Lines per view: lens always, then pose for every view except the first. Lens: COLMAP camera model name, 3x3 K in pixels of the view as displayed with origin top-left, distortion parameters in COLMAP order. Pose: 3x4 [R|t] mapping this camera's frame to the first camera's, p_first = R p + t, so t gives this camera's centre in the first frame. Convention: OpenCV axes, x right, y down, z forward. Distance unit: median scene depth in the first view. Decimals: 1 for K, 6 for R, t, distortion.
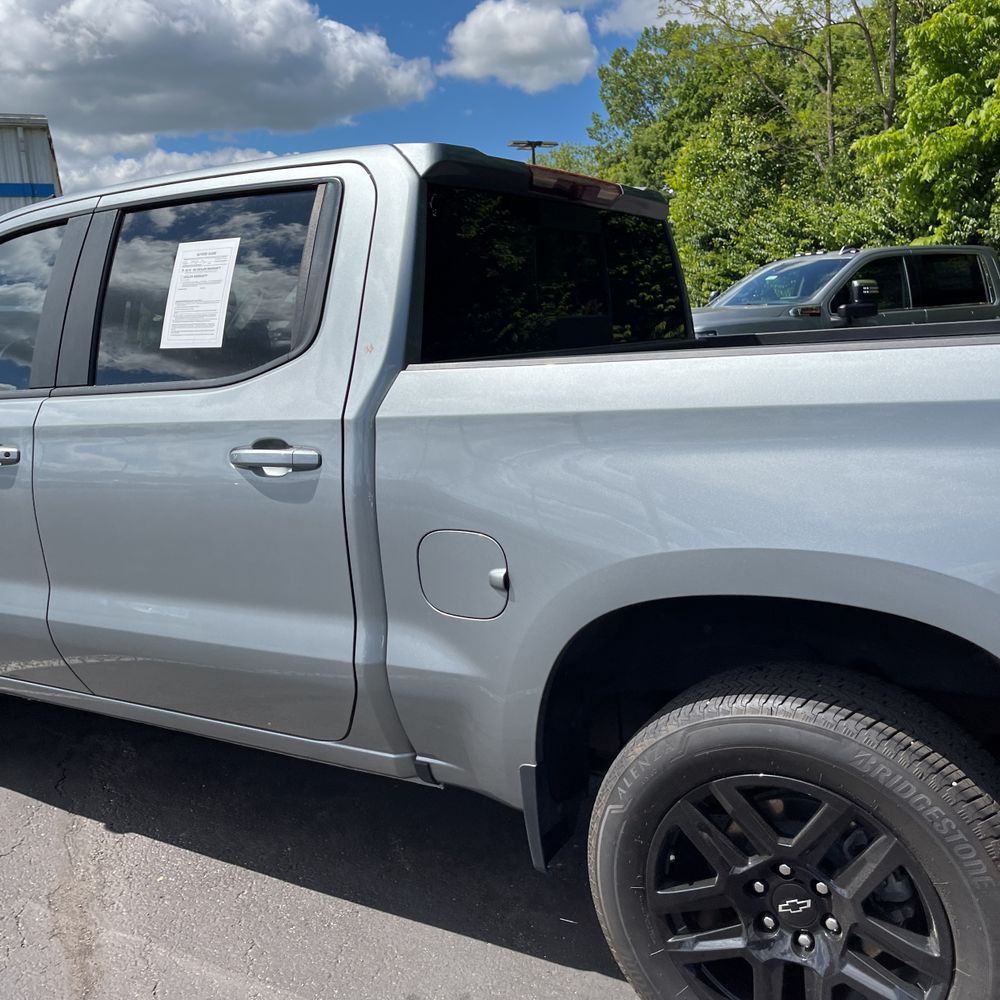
lens RADIAL K [[1019.1, 0, 500.0], [0, 1019.1, 500.0], [0, 0, 1]] dist [0.050208, -0.083821]
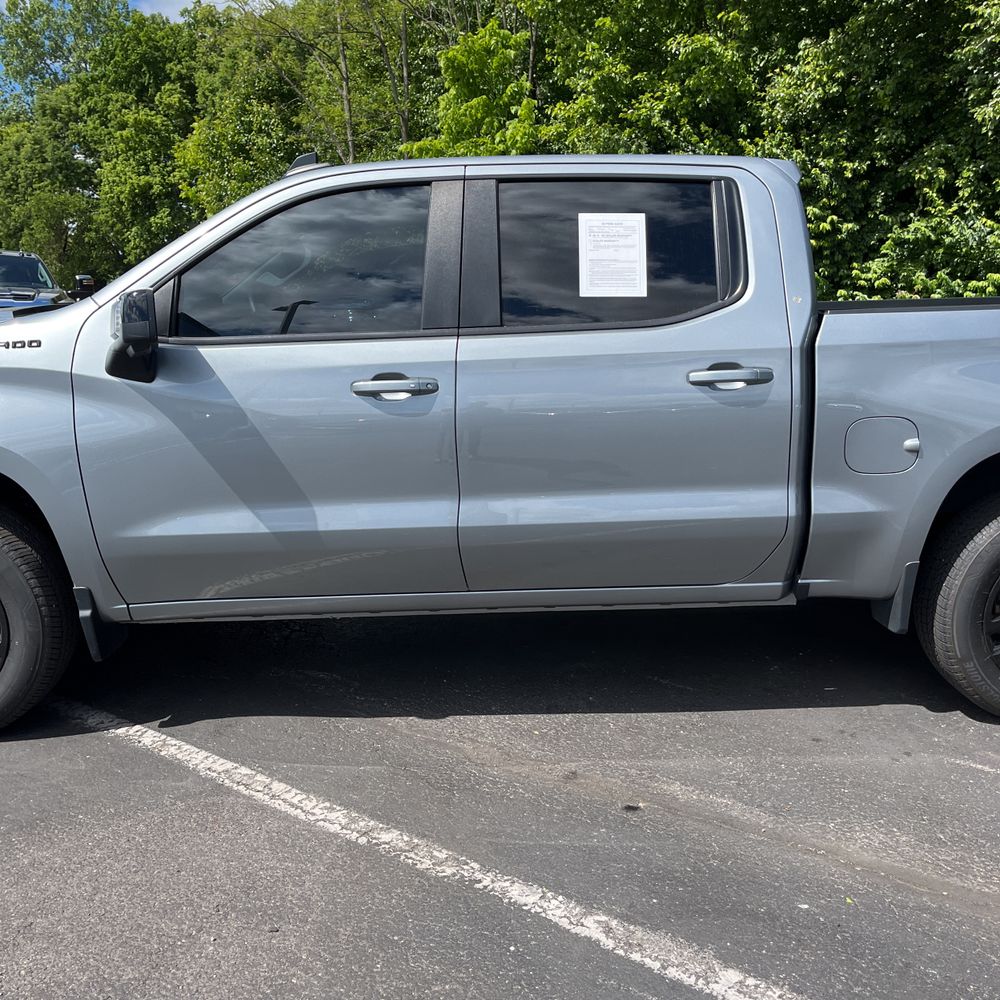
lens RADIAL K [[1013.2, 0, 516.6], [0, 1013.2, 502.5], [0, 0, 1]] dist [0.019985, 0.053987]
pose [[0.842472, -0.070217, 0.534145, -0.167500], [0.061043, 0.997526, 0.034852, 0.008863], [-0.535271, 0.003243, 0.844674, -0.002245]]
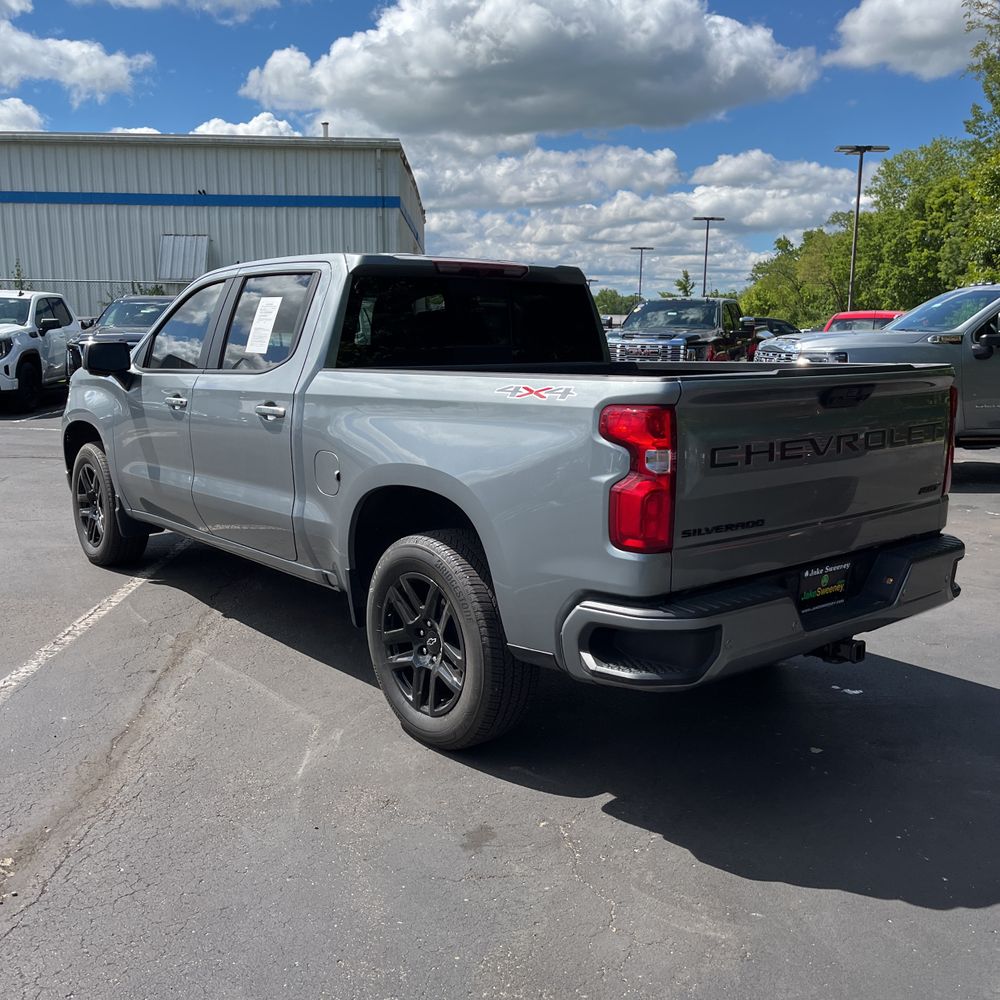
lens RADIAL K [[1017.3, 0, 511.5], [0, 1017.3, 497.9], [0, 0, 1]] dist [0.020455, -0.029612]
pose [[0.943721, 0.096131, -0.316465, 0.123102], [-0.094307, 0.995319, 0.021113, 0.005810], [0.317013, 0.009920, 0.948369, -0.103591]]
